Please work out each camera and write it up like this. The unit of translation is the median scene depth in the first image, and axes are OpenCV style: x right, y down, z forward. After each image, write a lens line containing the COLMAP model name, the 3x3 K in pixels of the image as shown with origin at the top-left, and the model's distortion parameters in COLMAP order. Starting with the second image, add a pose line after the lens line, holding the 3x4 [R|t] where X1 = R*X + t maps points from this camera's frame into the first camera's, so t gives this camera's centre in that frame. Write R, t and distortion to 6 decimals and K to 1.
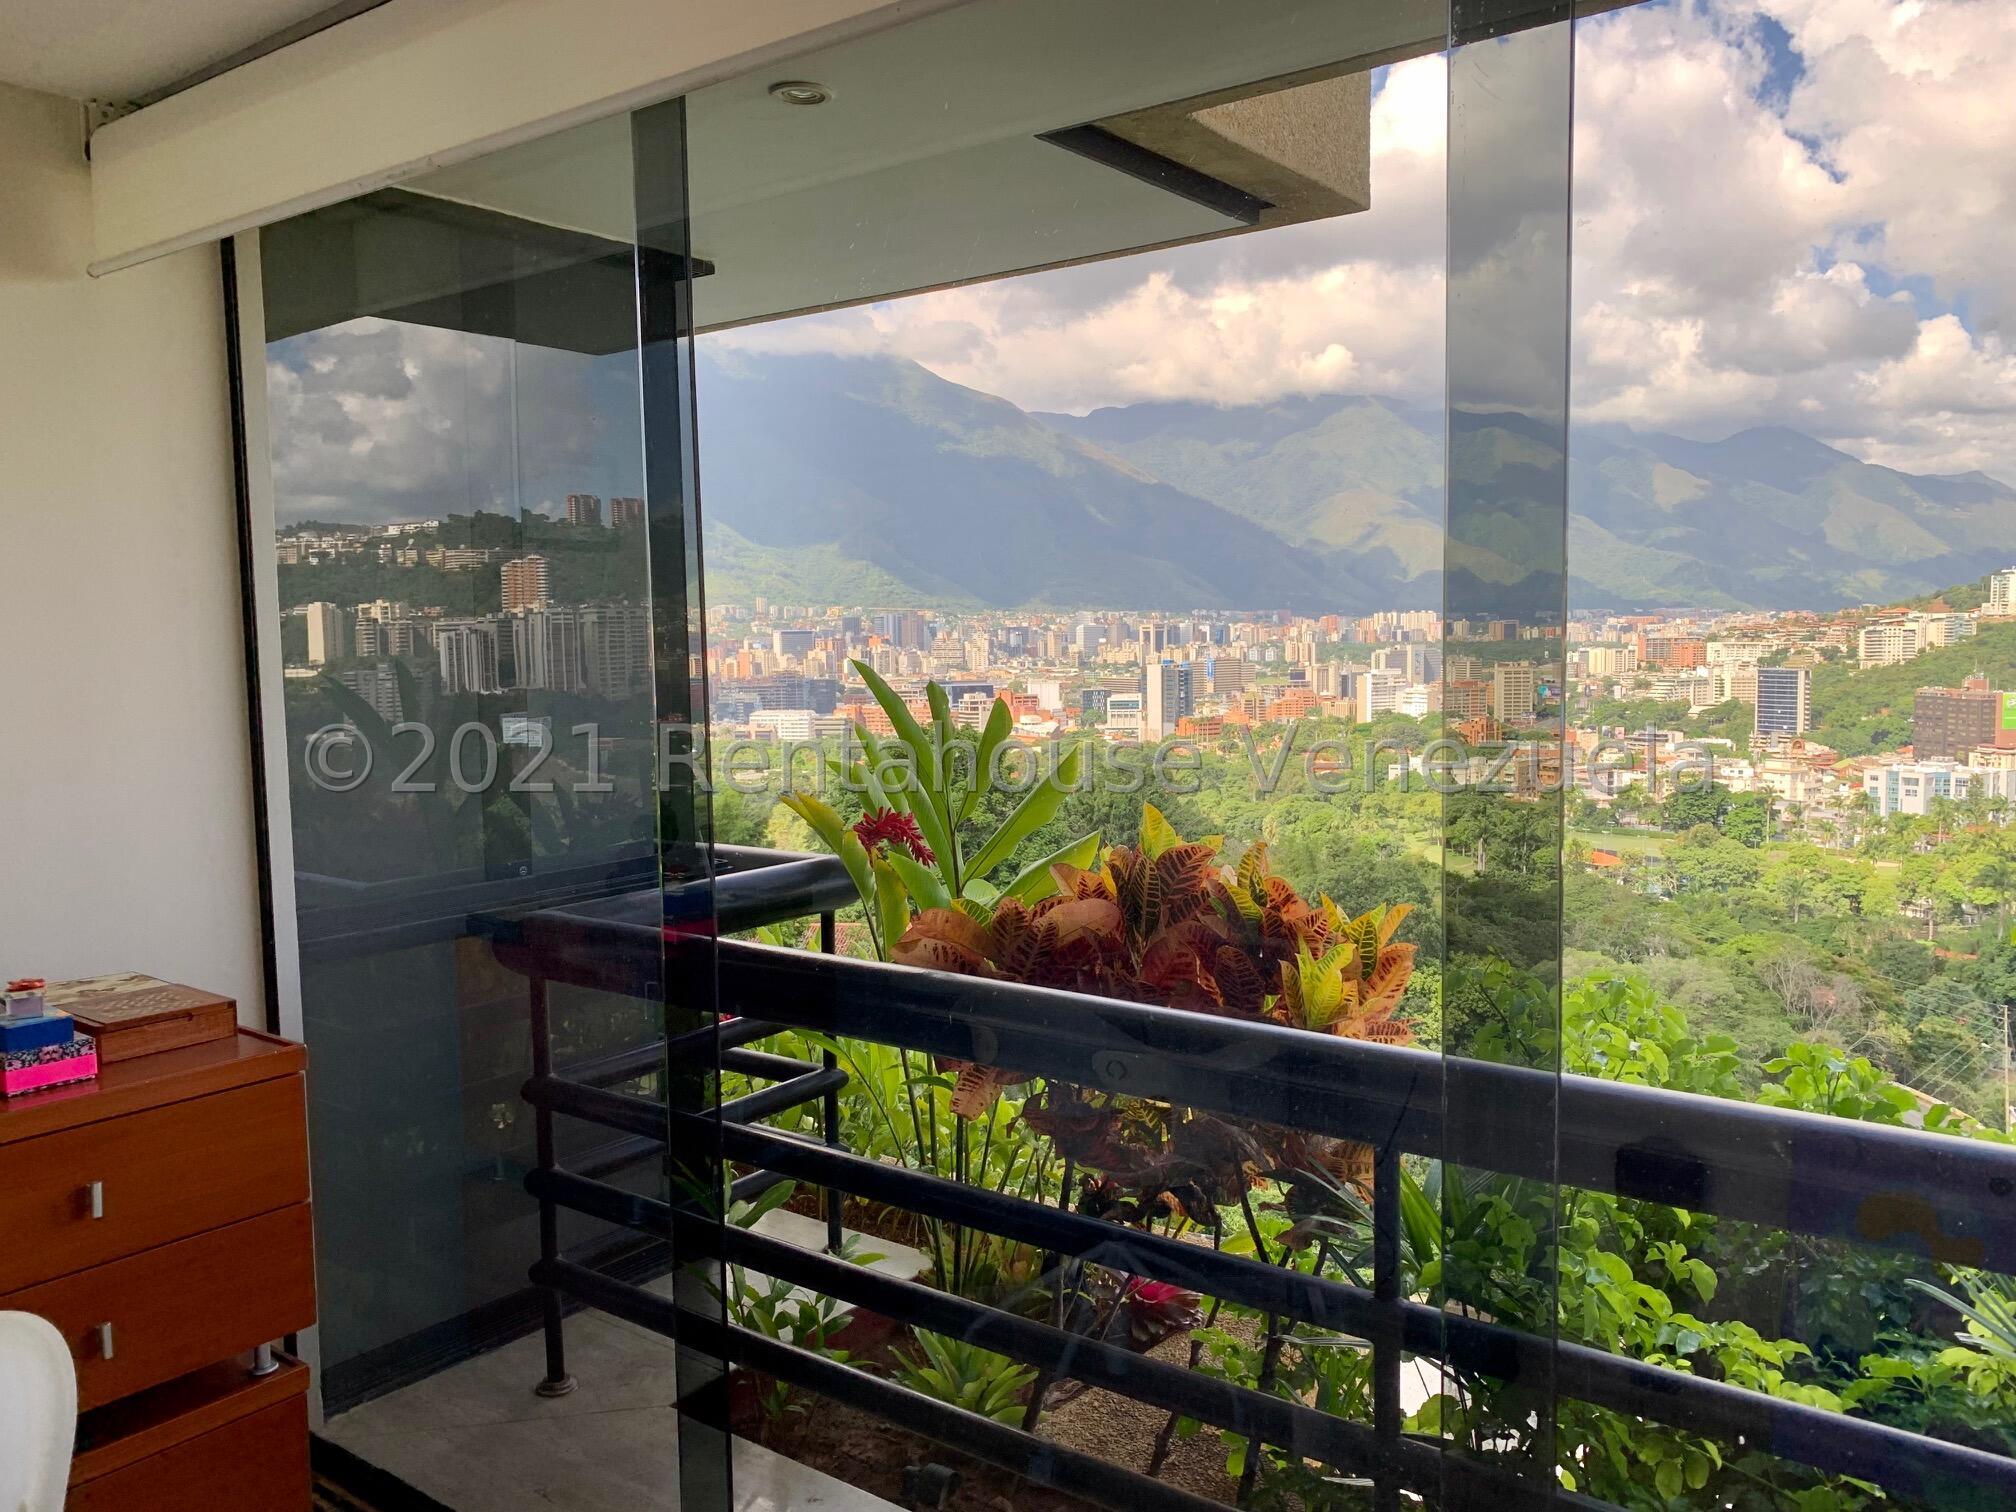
lens RADIAL K [[1538.3, 0, 1023.2], [0, 1538.3, 738.1], [0, 0, 1]] dist [0.065661, -0.088095]
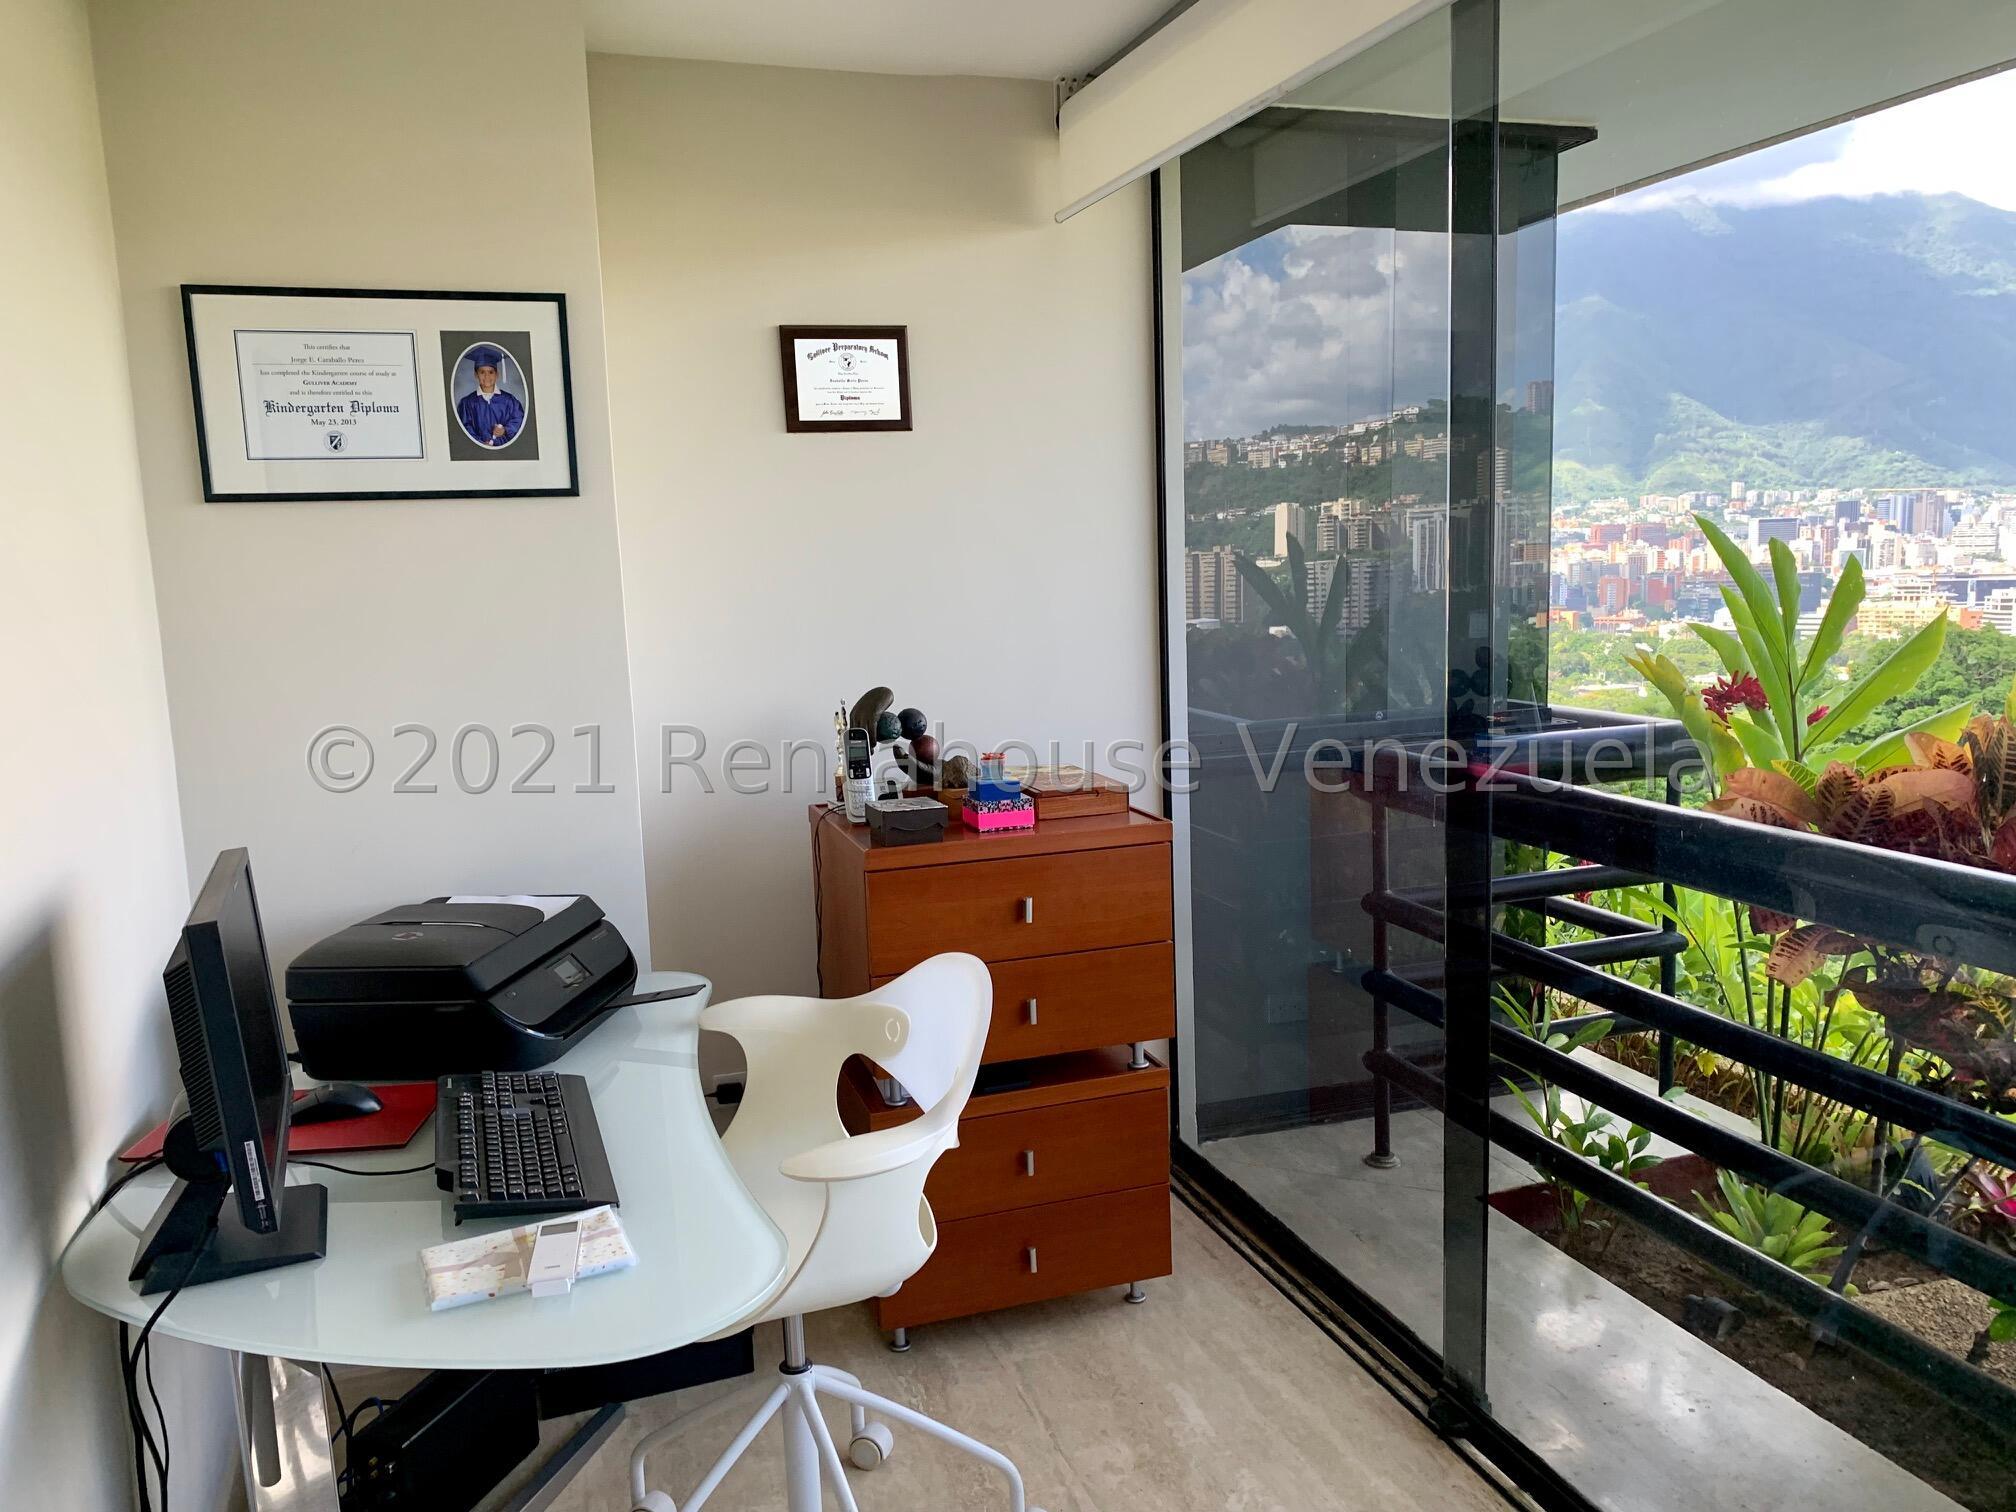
lens RADIAL K [[1538.3, 0, 1012.6], [0, 1538.3, 759.4], [0, 0, 1]] dist [0.065661, -0.088095]
pose [[0.826066, 0.069502, -0.559272, 0.097211], [-0.023614, 0.995763, 0.088868, 0.027497], [0.563079, -0.060204, 0.824207, -0.083032]]
